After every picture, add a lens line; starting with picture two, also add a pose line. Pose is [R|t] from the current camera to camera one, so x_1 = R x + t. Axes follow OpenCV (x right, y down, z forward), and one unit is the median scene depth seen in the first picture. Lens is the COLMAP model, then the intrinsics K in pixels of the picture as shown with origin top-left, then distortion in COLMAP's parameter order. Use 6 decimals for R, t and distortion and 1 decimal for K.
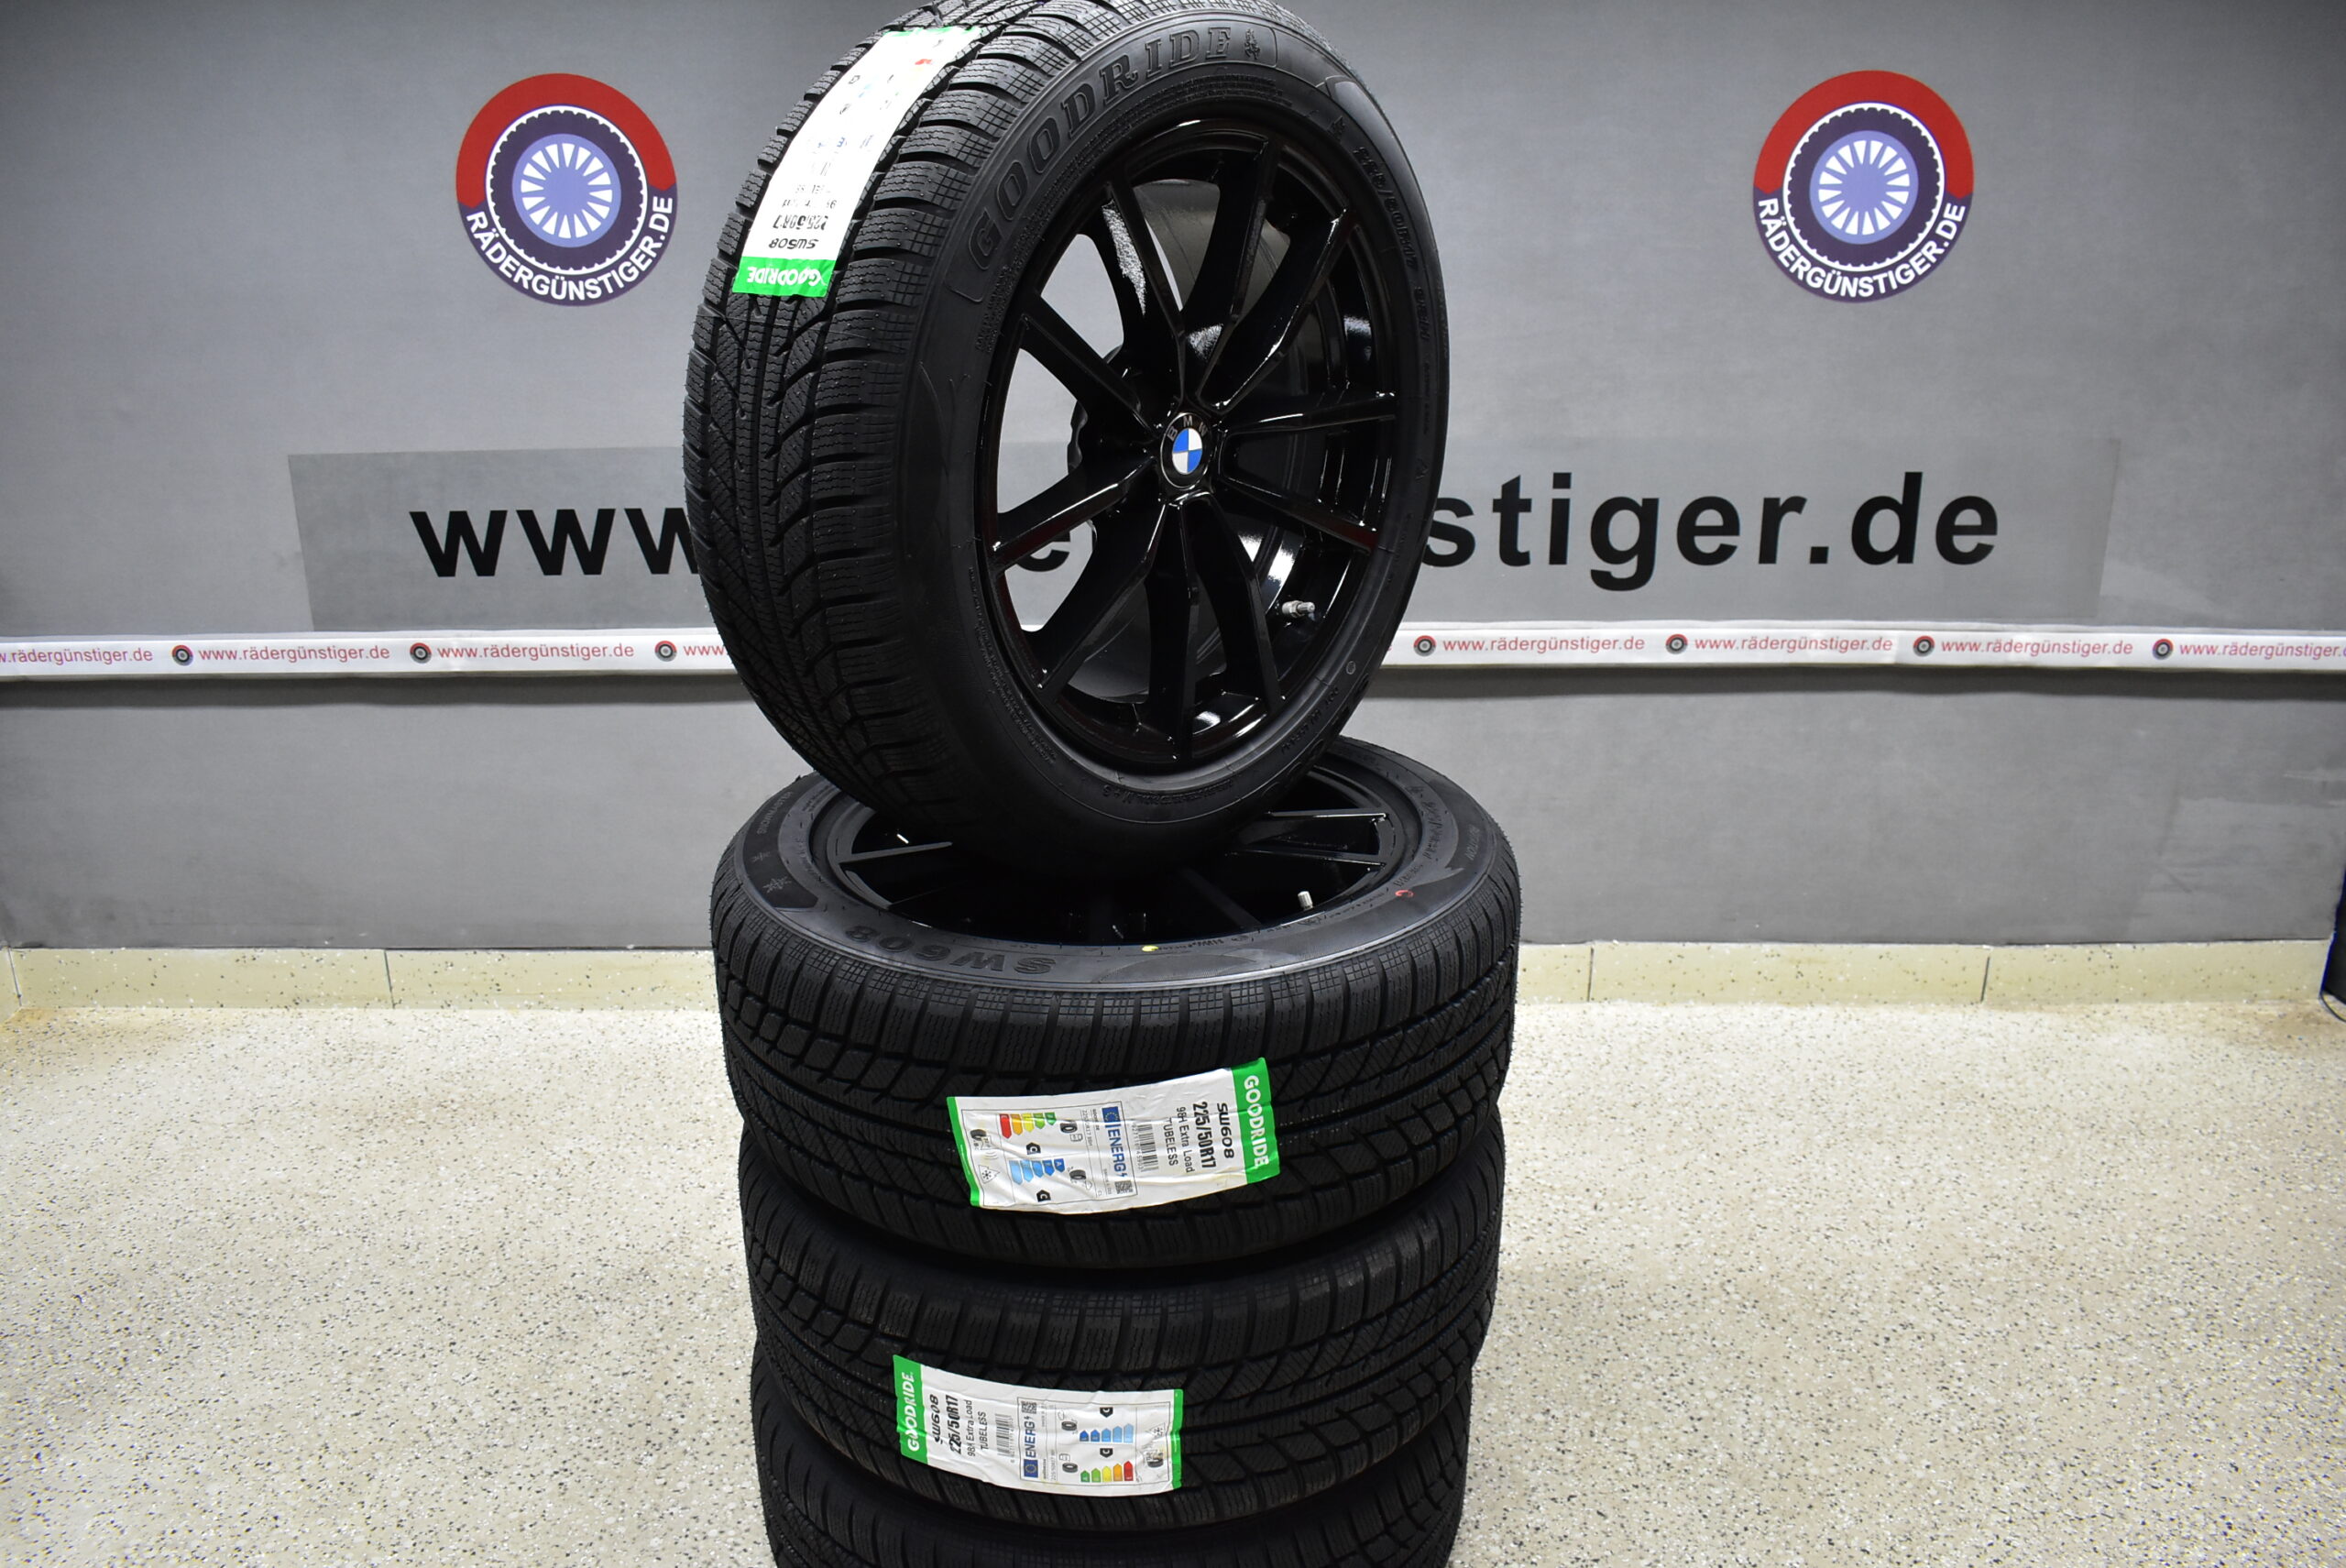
lens RADIAL K [[1849.9, 0, 1173.0], [0, 1849.9, 784.0], [0, 0, 1]] dist [-0.084253, 0.009565]
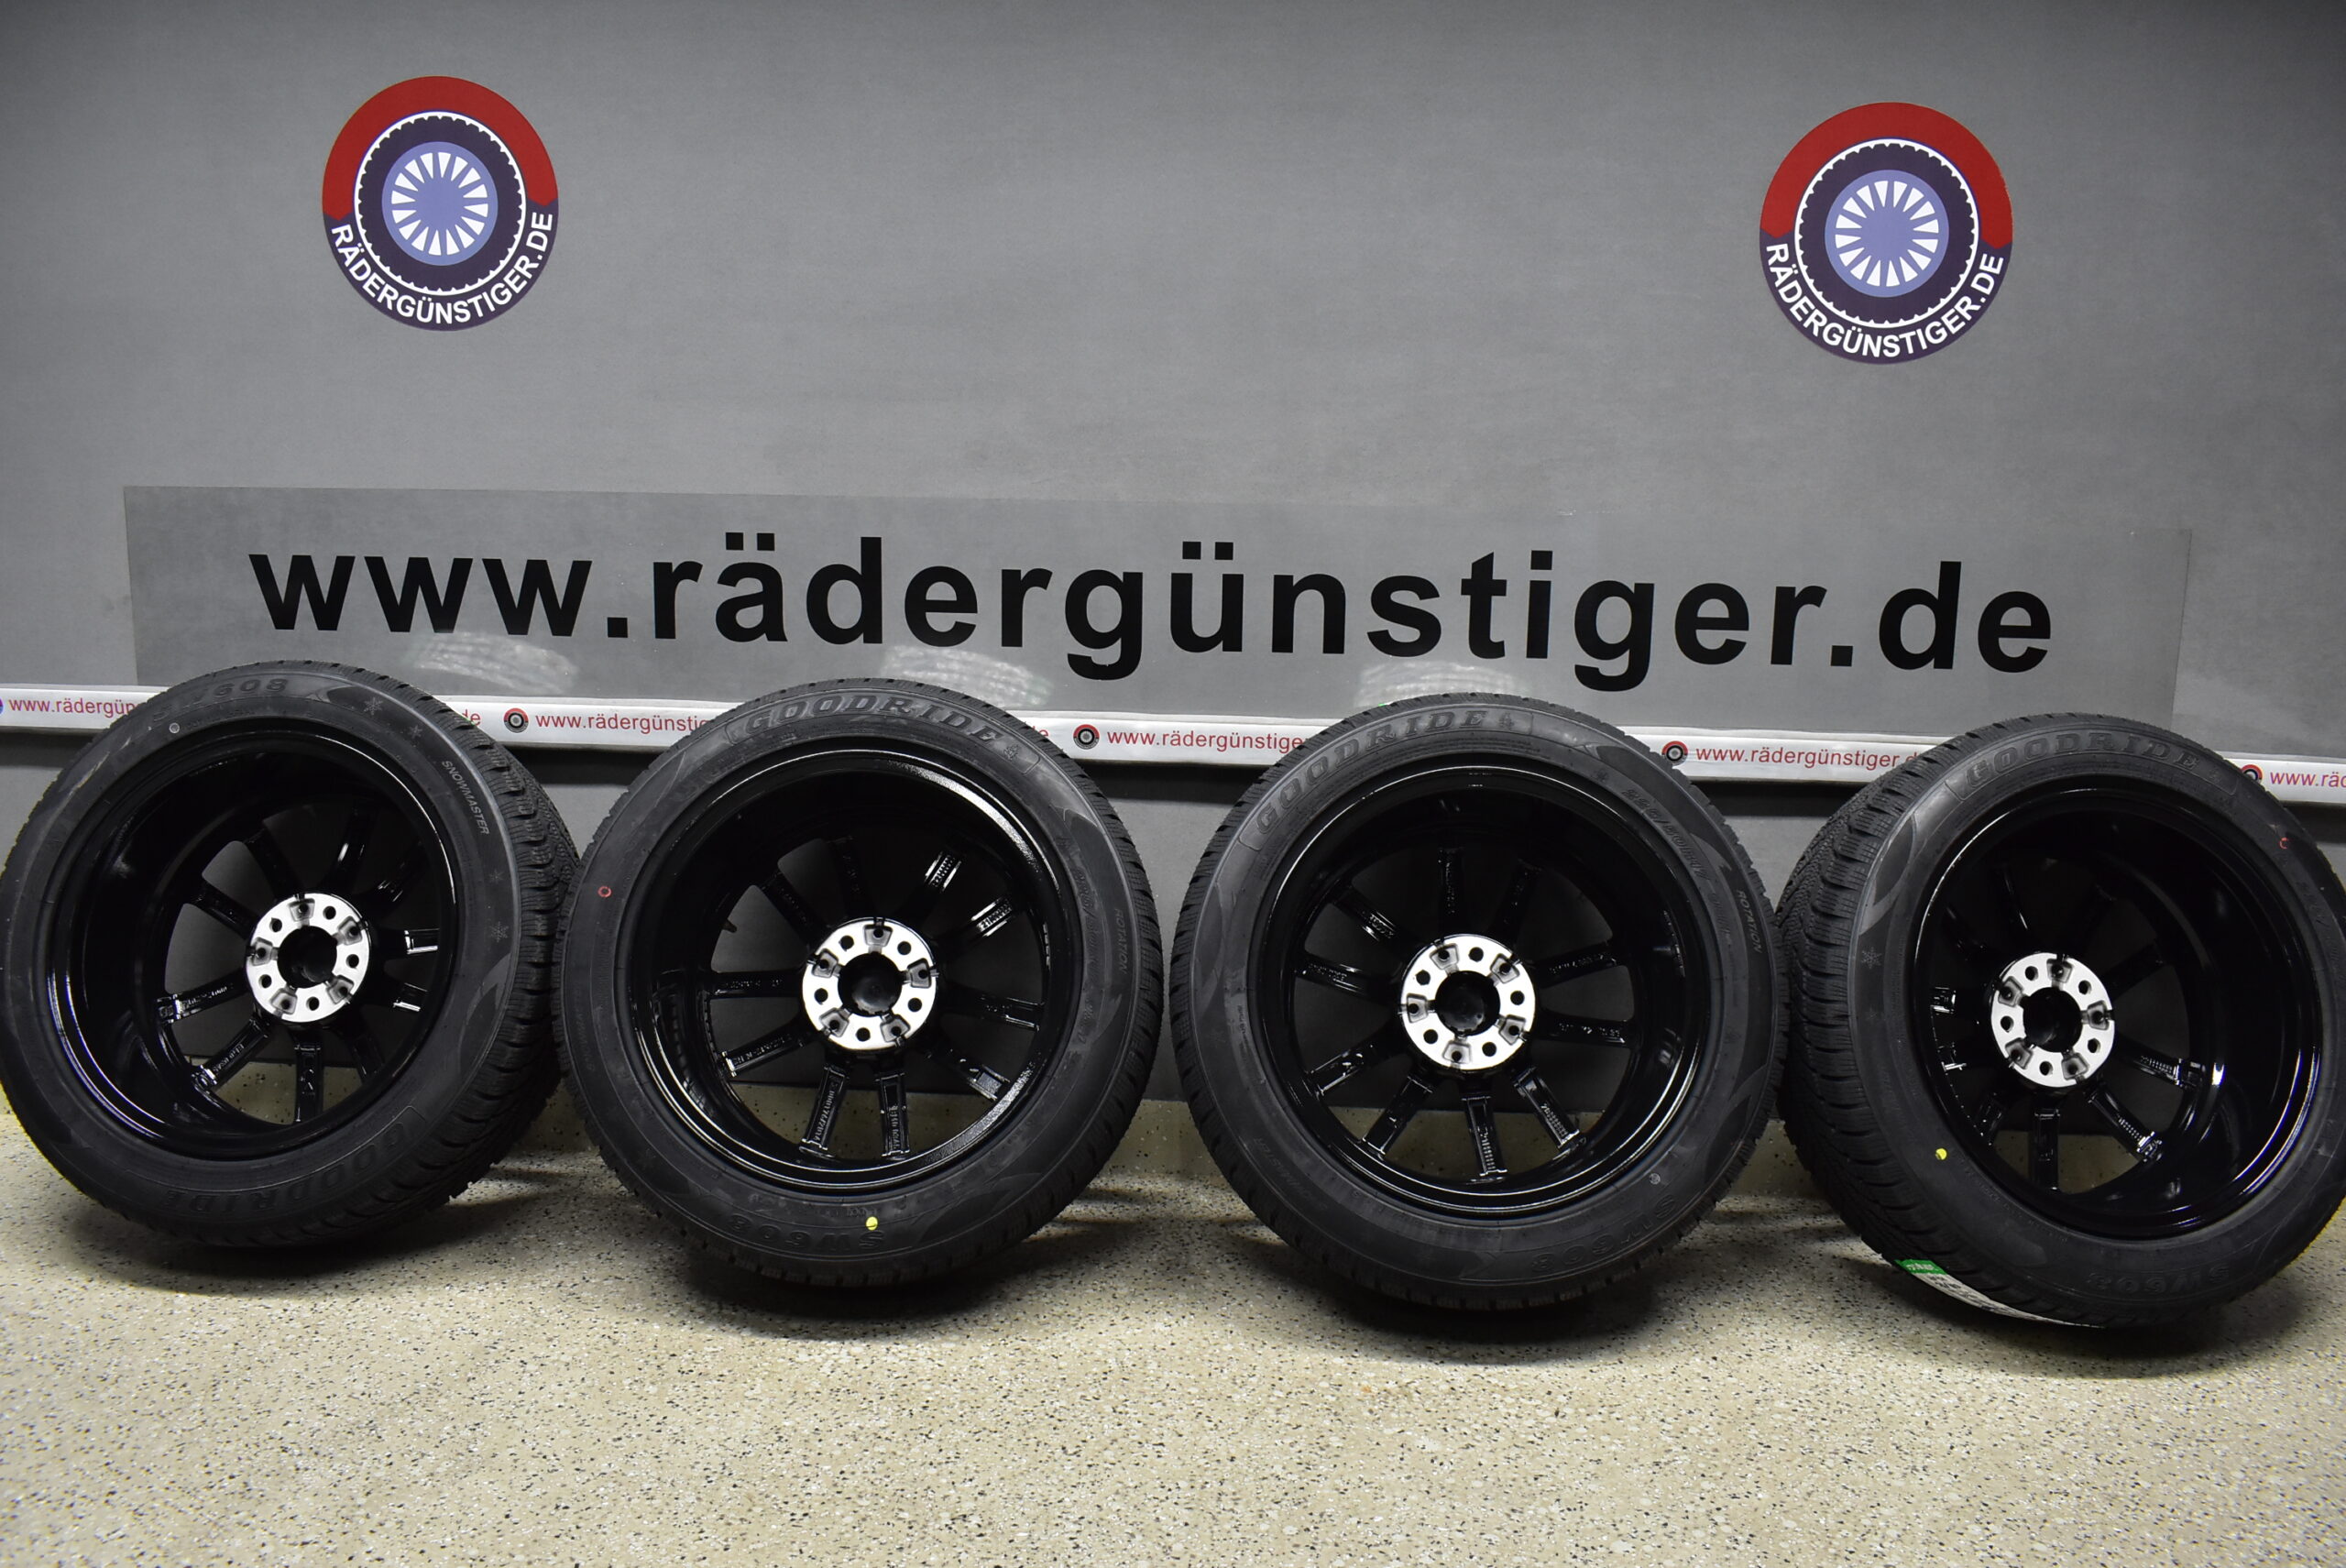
lens RADIAL K [[1849.9, 0, 1173.0], [0, 1849.9, 784.0], [0, 0, 1]] dist [-0.084253, 0.009565]
pose [[0.998658, 0.037175, -0.036061, 0.075871], [-0.041941, 0.988987, -0.141938, 0.073614], [0.030387, 0.143260, 0.989218, 0.154937]]
